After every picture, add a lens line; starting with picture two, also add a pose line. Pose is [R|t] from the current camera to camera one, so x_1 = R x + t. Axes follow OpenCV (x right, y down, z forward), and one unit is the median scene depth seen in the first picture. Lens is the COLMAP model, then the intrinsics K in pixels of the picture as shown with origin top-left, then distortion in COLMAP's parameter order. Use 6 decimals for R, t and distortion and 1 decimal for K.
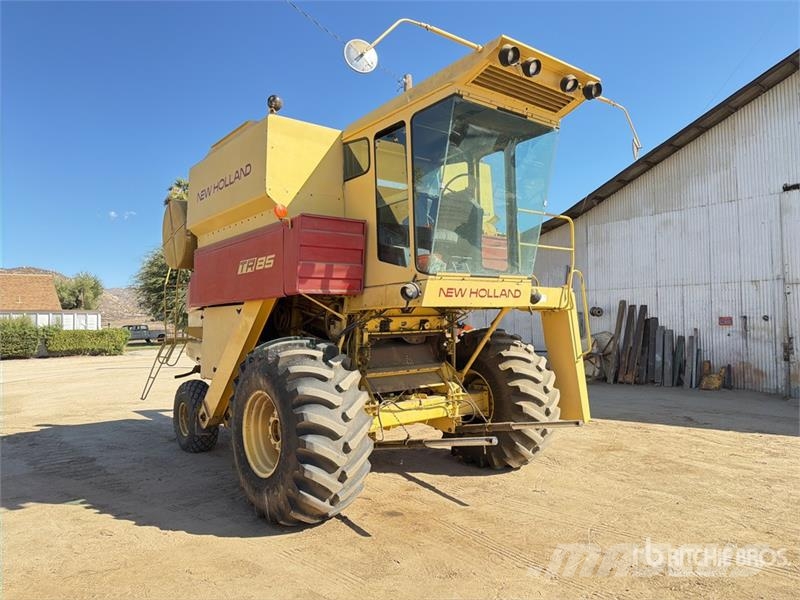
lens RADIAL K [[564.9, 0, 395.2], [0, 564.9, 297.9], [0, 0, 1]] dist [0.030120, -0.032321]
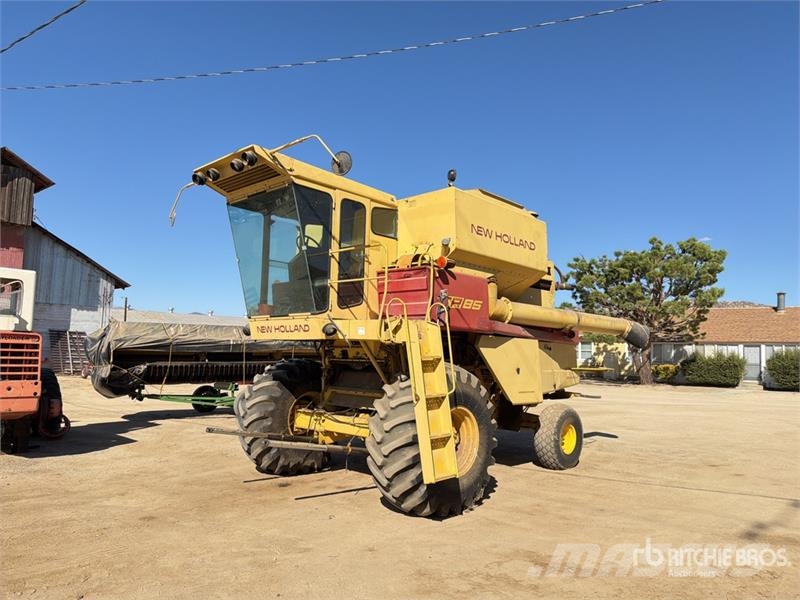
lens RADIAL K [[564.9, 0, 396.3], [0, 564.9, 298.5], [0, 0, 1]] dist [0.030120, -0.032321]
pose [[0.130612, -0.069288, -0.989009, 0.621658], [0.015727, 0.997574, -0.067811, 0.005836], [0.991309, -0.006697, 0.131385, 0.463517]]
